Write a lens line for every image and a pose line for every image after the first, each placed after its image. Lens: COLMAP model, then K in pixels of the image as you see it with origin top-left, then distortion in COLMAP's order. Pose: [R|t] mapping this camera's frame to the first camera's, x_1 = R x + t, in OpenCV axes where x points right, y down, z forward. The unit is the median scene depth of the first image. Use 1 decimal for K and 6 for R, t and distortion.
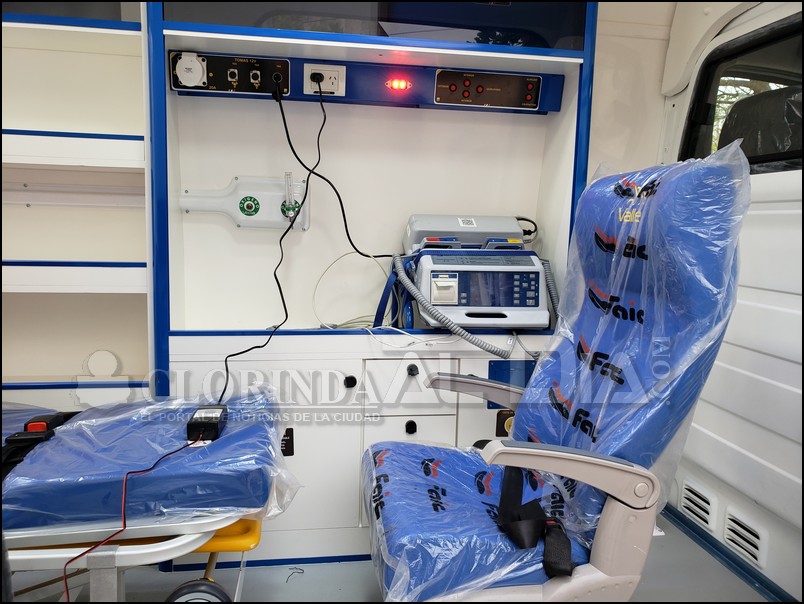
lens RADIAL K [[625.5, 0, 402.0], [0, 625.5, 302.0], [0, 0, 1]] dist [0.009592, 0.010606]
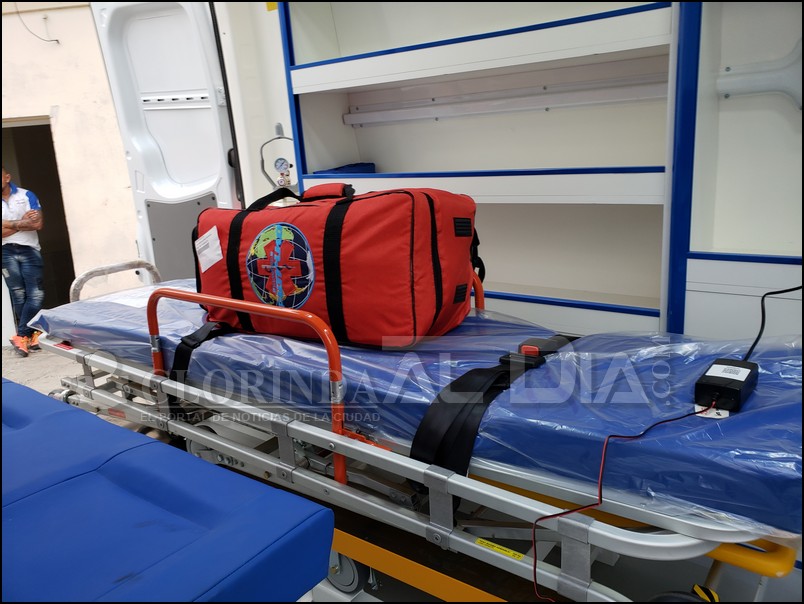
lens RADIAL K [[617.6, 0, 399.6], [0, 617.6, 284.2], [0, 0, 1]] dist [0.007161, 0.005231]
pose [[0.680737, 0.101999, -0.725392, -0.058625], [-0.011304, 0.991603, 0.128822, -0.013675], [0.732441, -0.079494, 0.676174, 0.246087]]
